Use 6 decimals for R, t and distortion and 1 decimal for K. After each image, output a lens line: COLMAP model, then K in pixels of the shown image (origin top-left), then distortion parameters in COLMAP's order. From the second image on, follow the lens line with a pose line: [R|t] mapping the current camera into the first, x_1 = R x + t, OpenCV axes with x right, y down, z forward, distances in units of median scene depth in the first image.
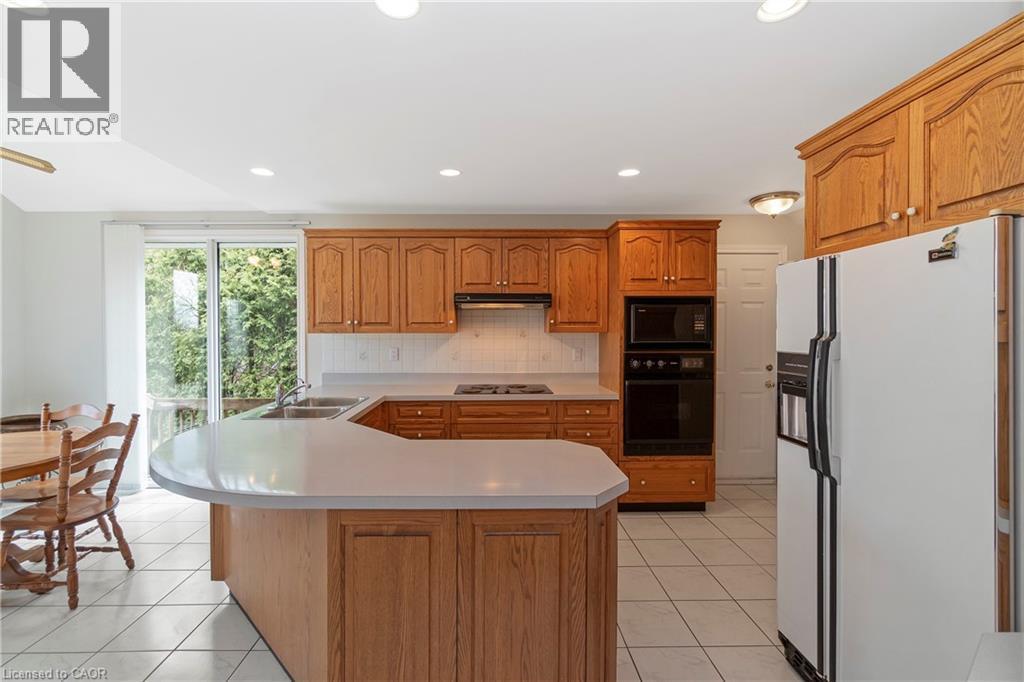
lens RADIAL K [[450.2, 0, 503.5], [0, 450.2, 336.0], [0, 0, 1]] dist [-0.007507, 0.001478]
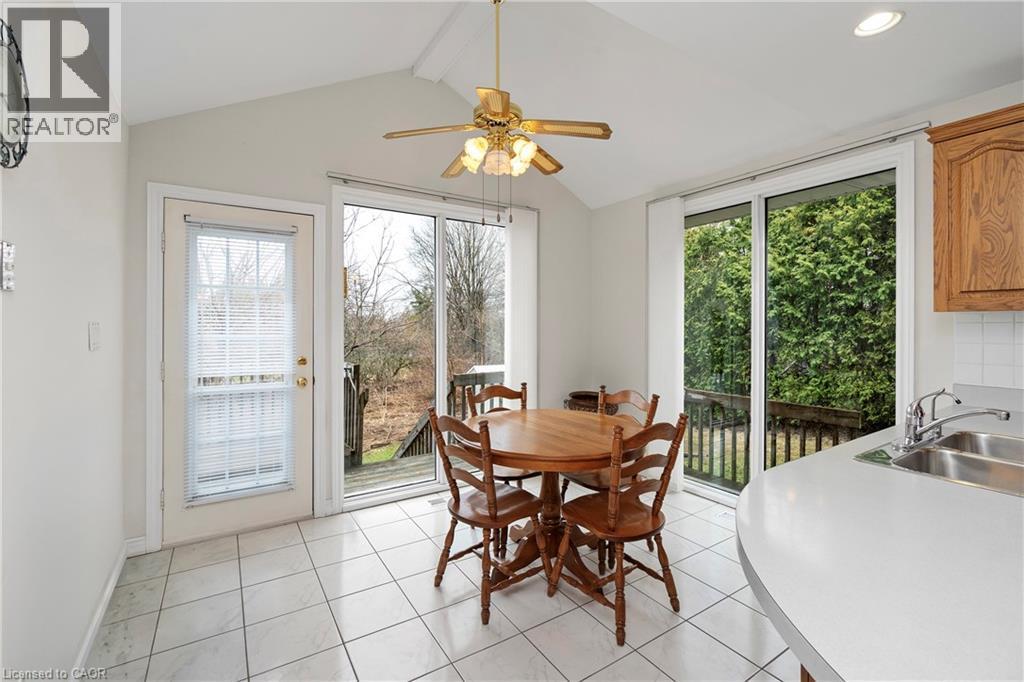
lens RADIAL K [[450.2, 0, 509.6], [0, 450.2, 324.5], [0, 0, 1]] dist [-0.007507, 0.001478]
pose [[0.532221, 0.001466, -0.846604, -0.169495], [-0.013243, 0.999891, -0.006593, 0.014373], [0.846502, 0.014721, 0.532182, 0.172231]]
